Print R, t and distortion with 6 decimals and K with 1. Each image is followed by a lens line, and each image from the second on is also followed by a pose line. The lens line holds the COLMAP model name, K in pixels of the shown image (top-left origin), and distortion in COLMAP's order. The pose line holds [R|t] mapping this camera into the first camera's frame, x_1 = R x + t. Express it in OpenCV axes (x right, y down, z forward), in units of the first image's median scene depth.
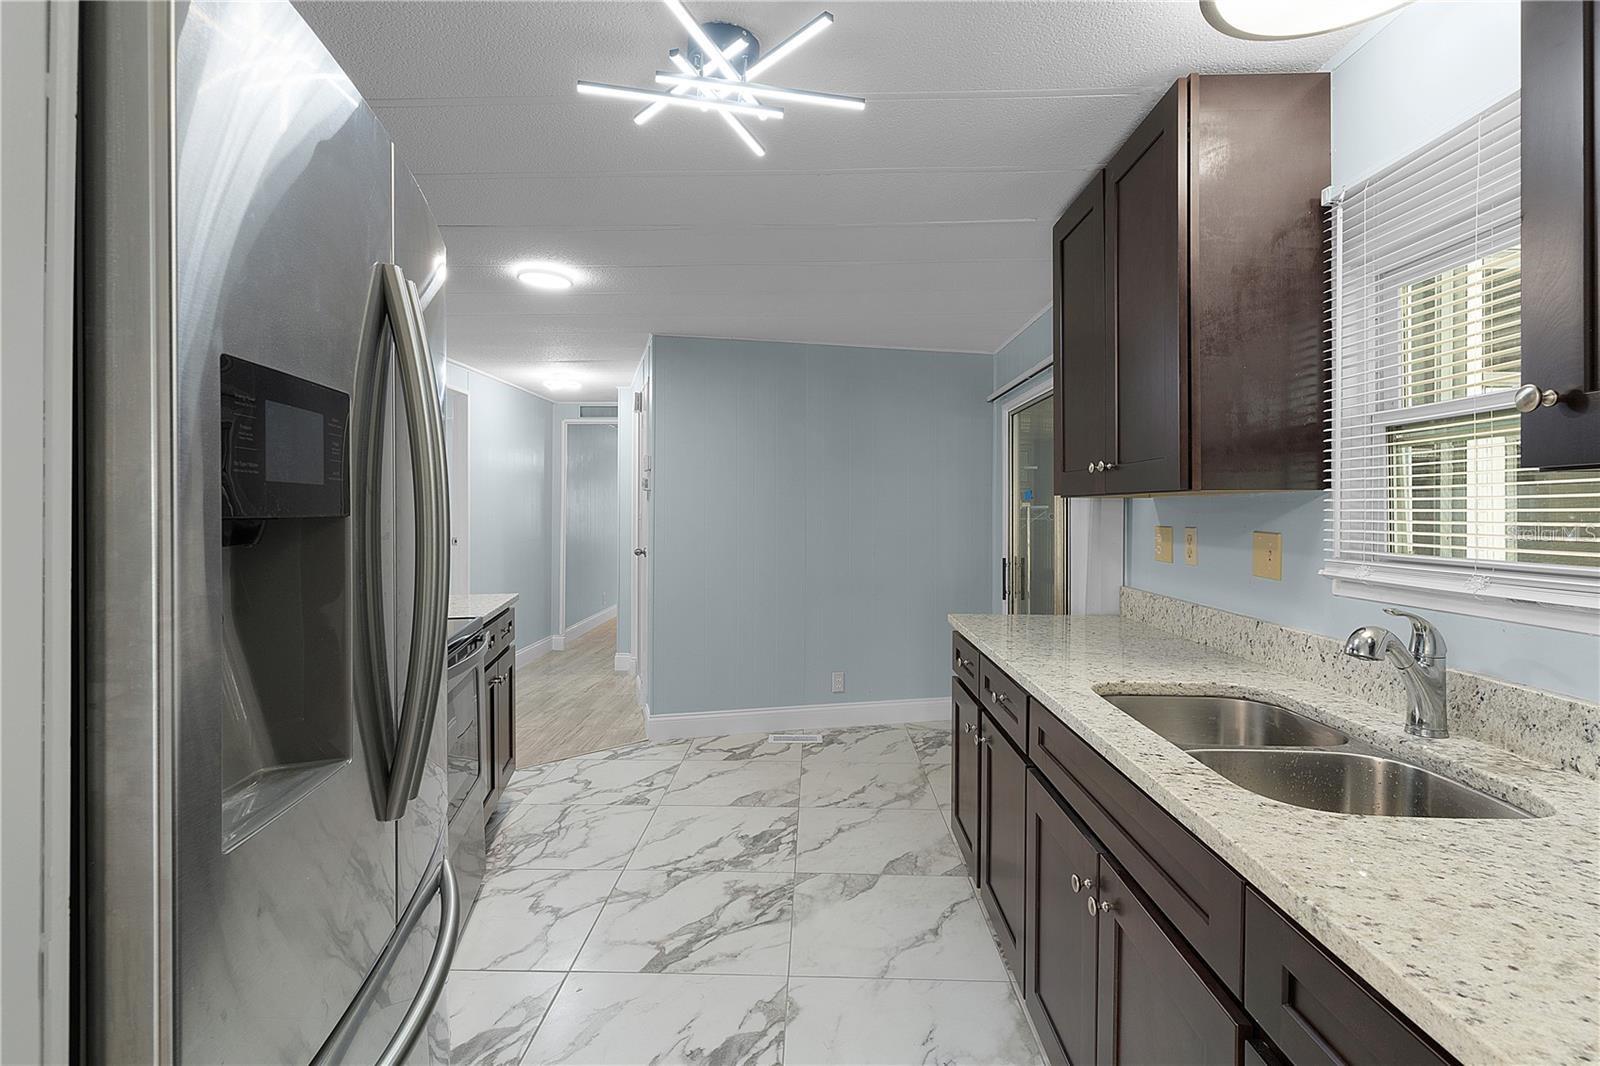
lens RADIAL K [[771.6, 0, 792.1], [0, 771.6, 528.5], [0, 0, 1]] dist [0.003619, -0.001101]
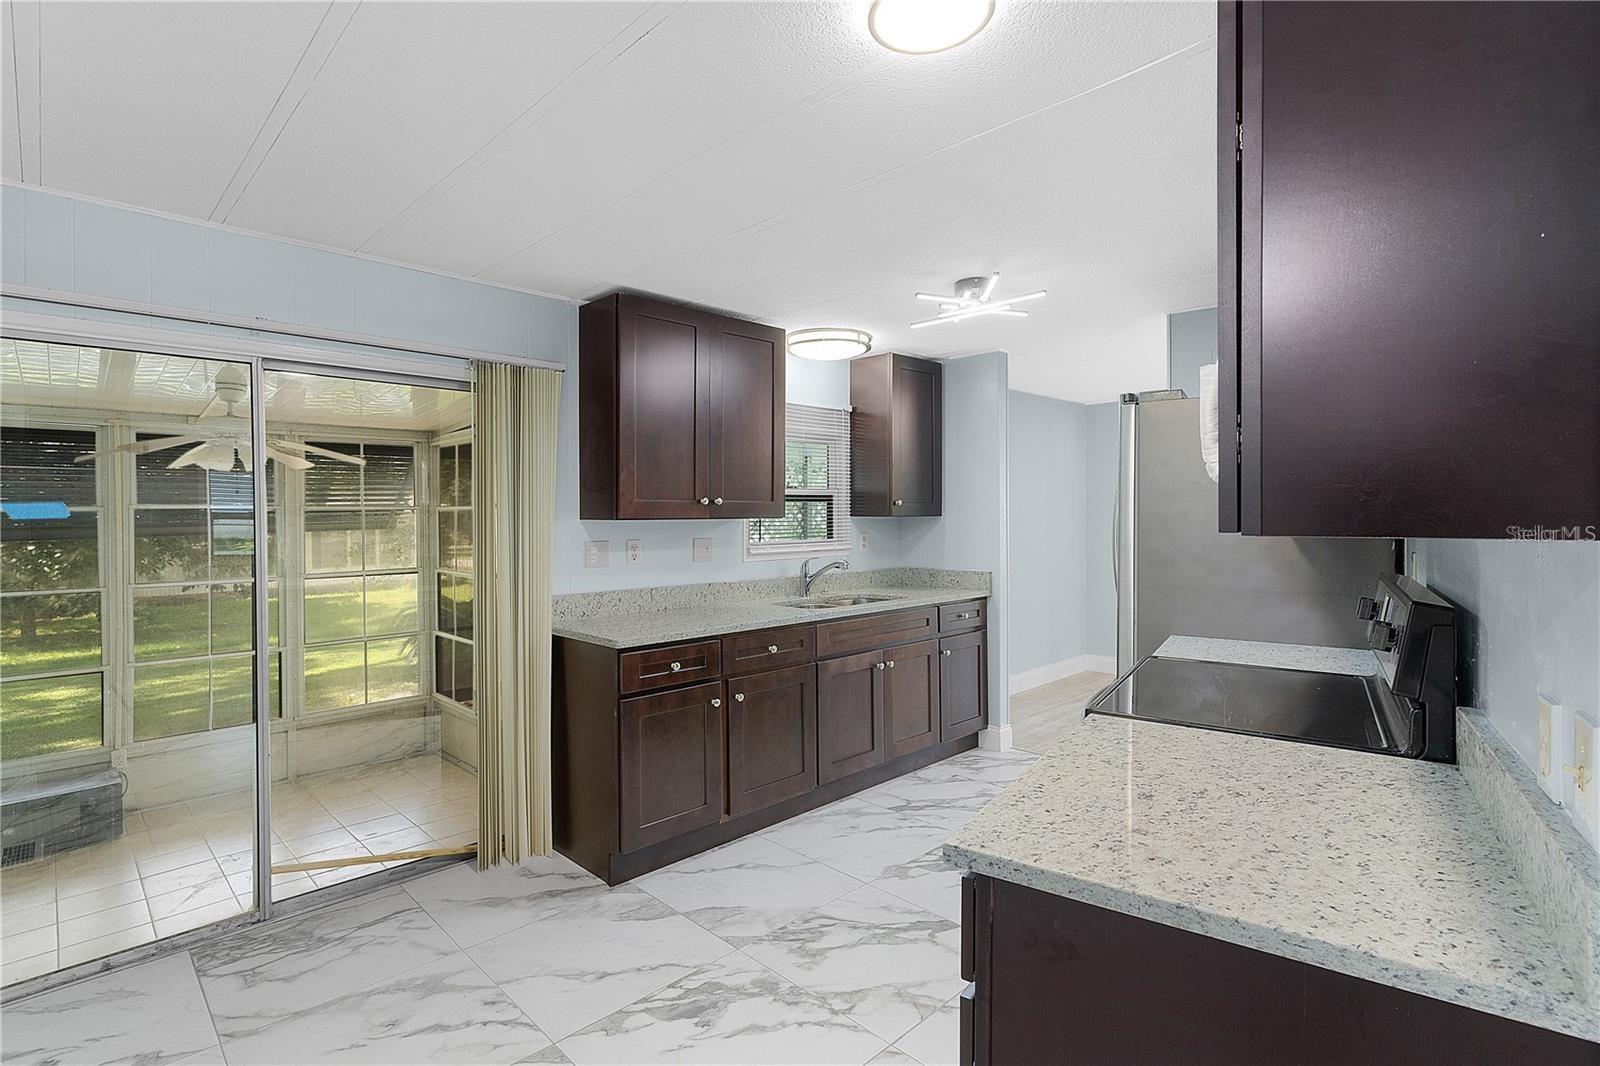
lens RADIAL K [[771.6, 0, 800.1], [0, 771.6, 502.8], [0, 0, 1]] dist [0.003619, -0.001101]
pose [[-0.713785, 0.000109, 0.700365, -0.741974], [0.013470, 0.999817, 0.013573, -0.085474], [-0.700235, 0.019122, -0.713656, 1.748681]]
